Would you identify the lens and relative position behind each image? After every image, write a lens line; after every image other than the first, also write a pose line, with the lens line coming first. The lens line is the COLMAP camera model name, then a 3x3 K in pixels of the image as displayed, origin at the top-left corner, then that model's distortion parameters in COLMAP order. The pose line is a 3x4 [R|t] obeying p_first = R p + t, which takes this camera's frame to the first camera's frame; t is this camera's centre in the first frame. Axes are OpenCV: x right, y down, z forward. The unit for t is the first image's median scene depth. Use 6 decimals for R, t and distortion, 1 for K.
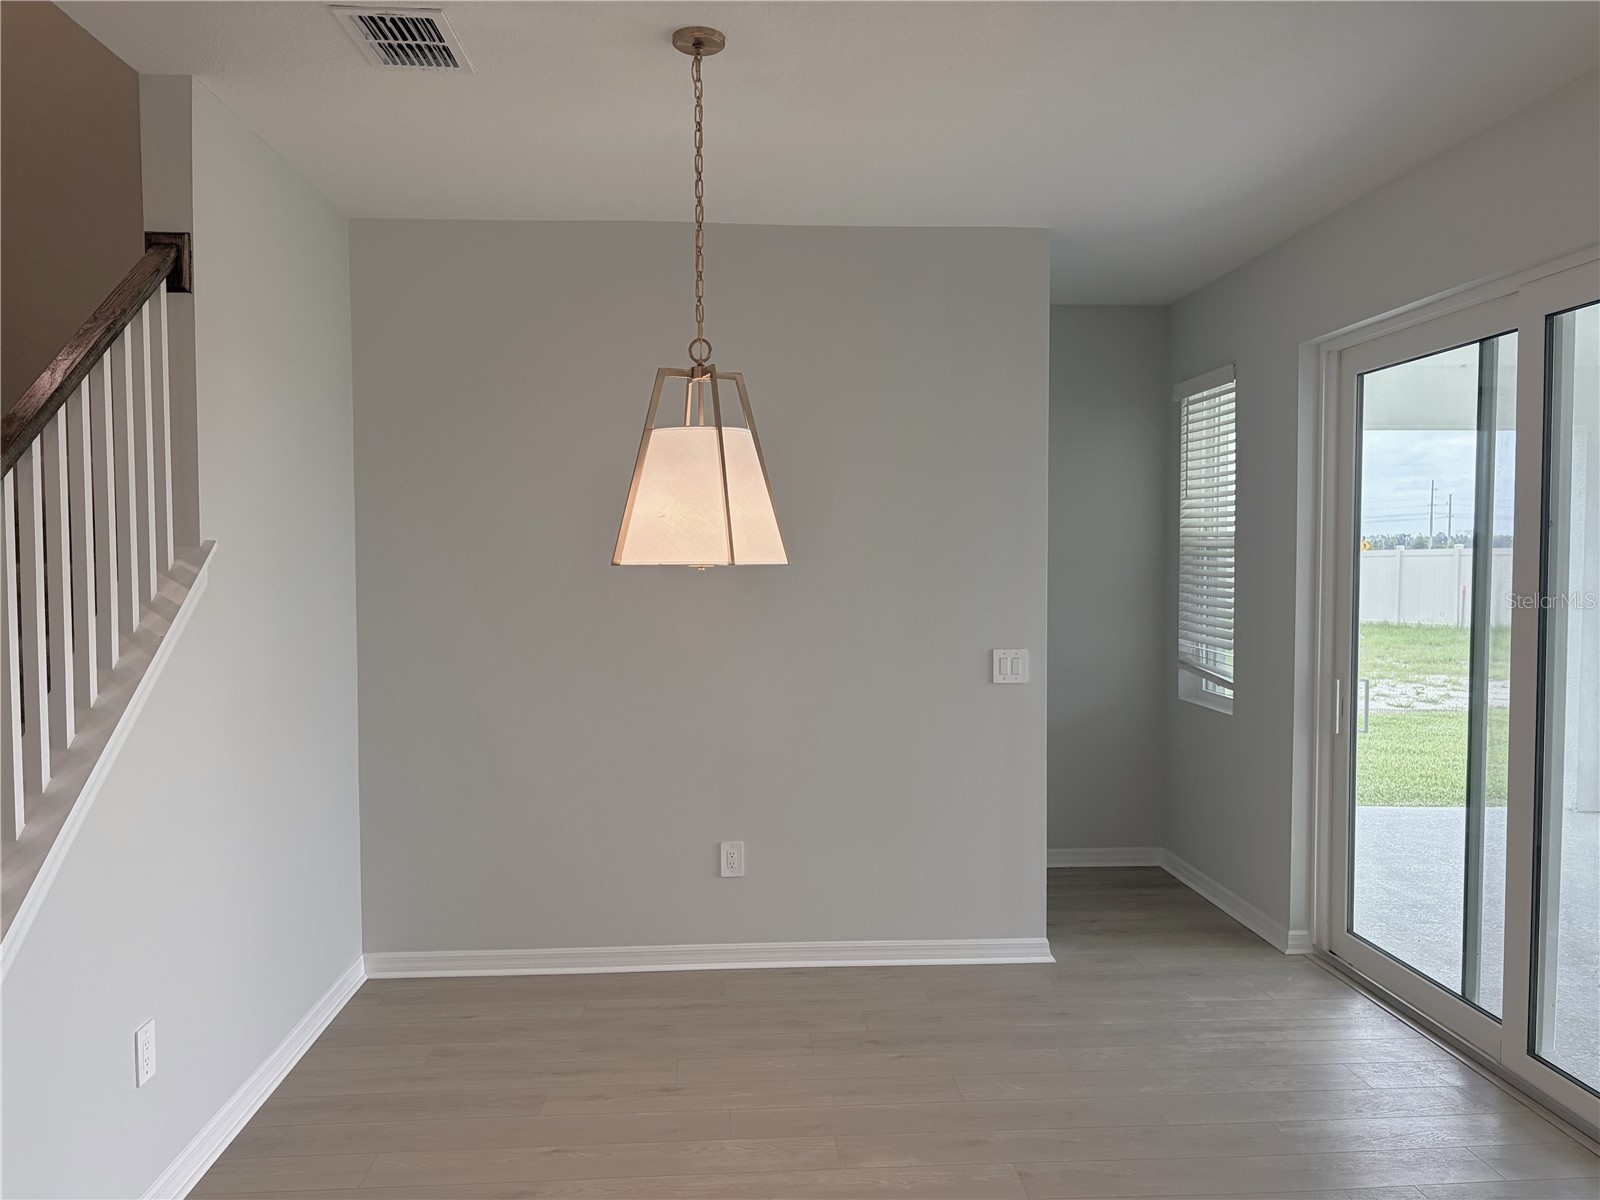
lens RADIAL K [[1209.4, 0, 807.6], [0, 1209.4, 601.1], [0, 0, 1]] dist [0.021345, -0.021505]
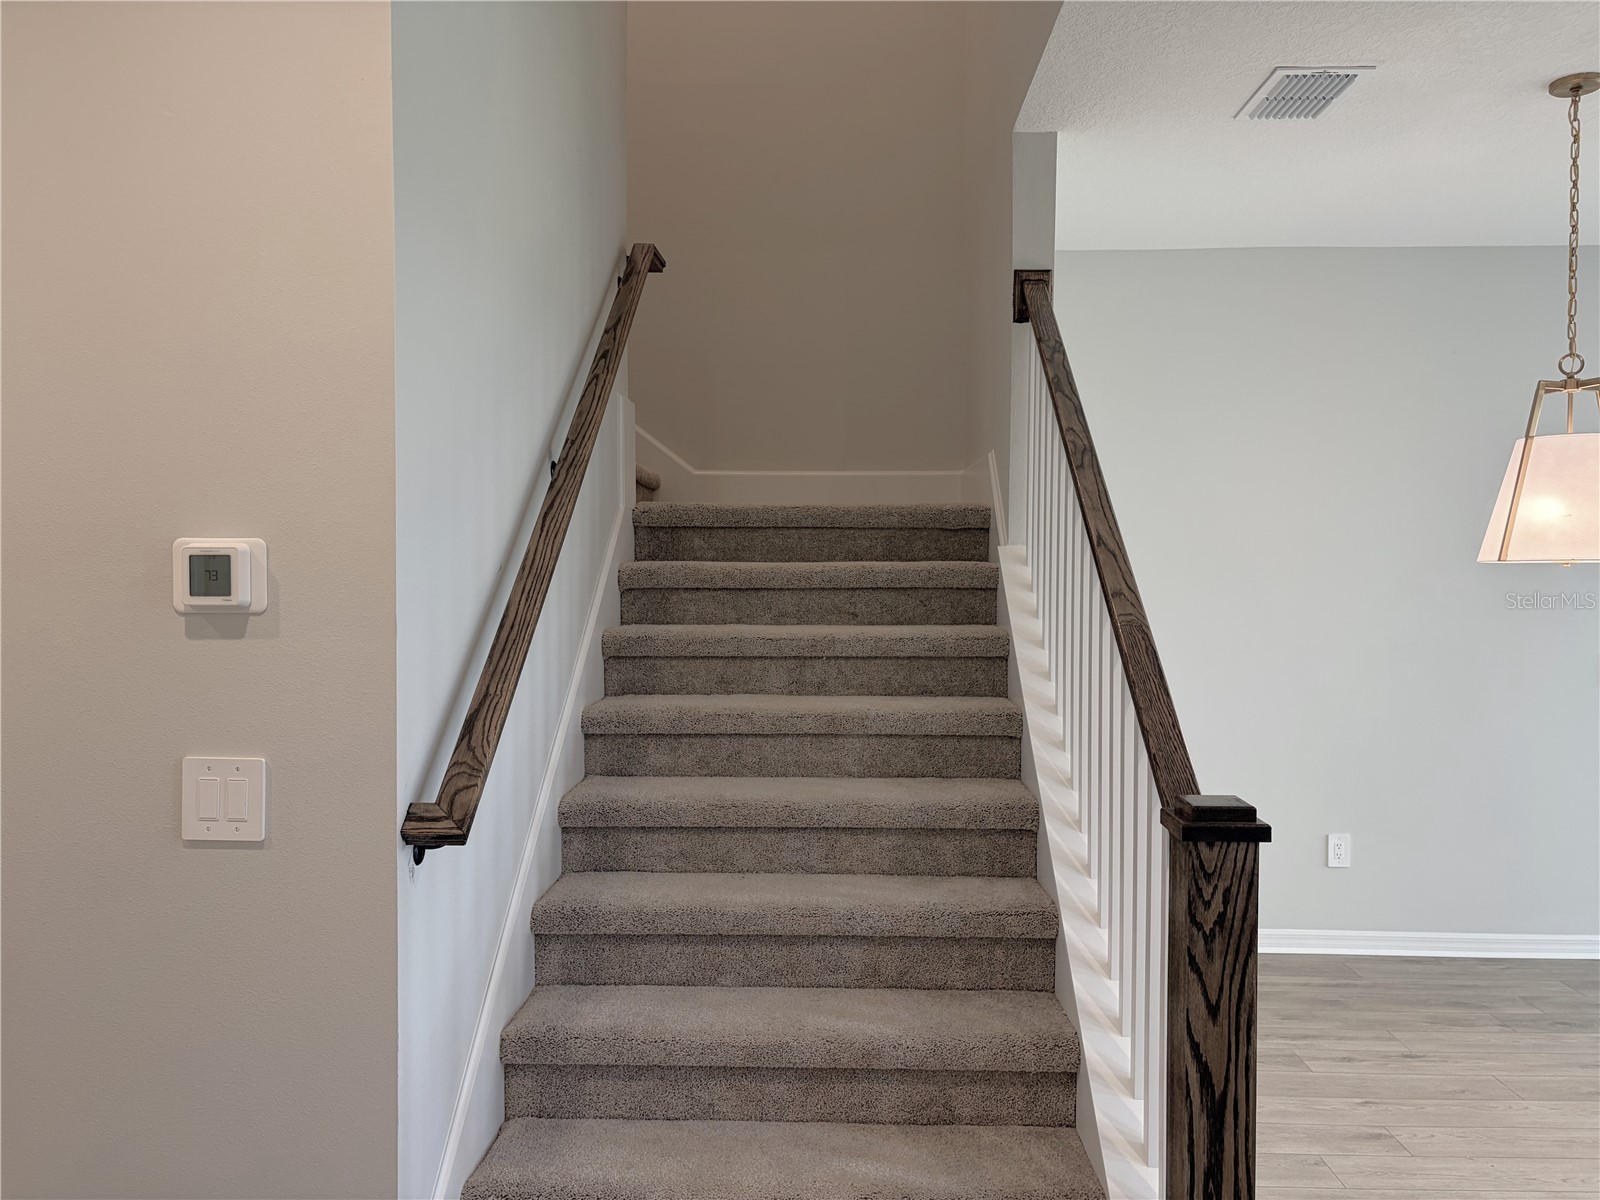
lens RADIAL K [[1209.4, 0, 795.4], [0, 1209.4, 598.5], [0, 0, 1]] dist [0.021345, -0.021505]
pose [[0.994954, 0.005427, -0.100185, -0.633946], [-0.007575, 0.999749, -0.021064, 0.030768], [0.100046, 0.021717, 0.994746, -0.147382]]
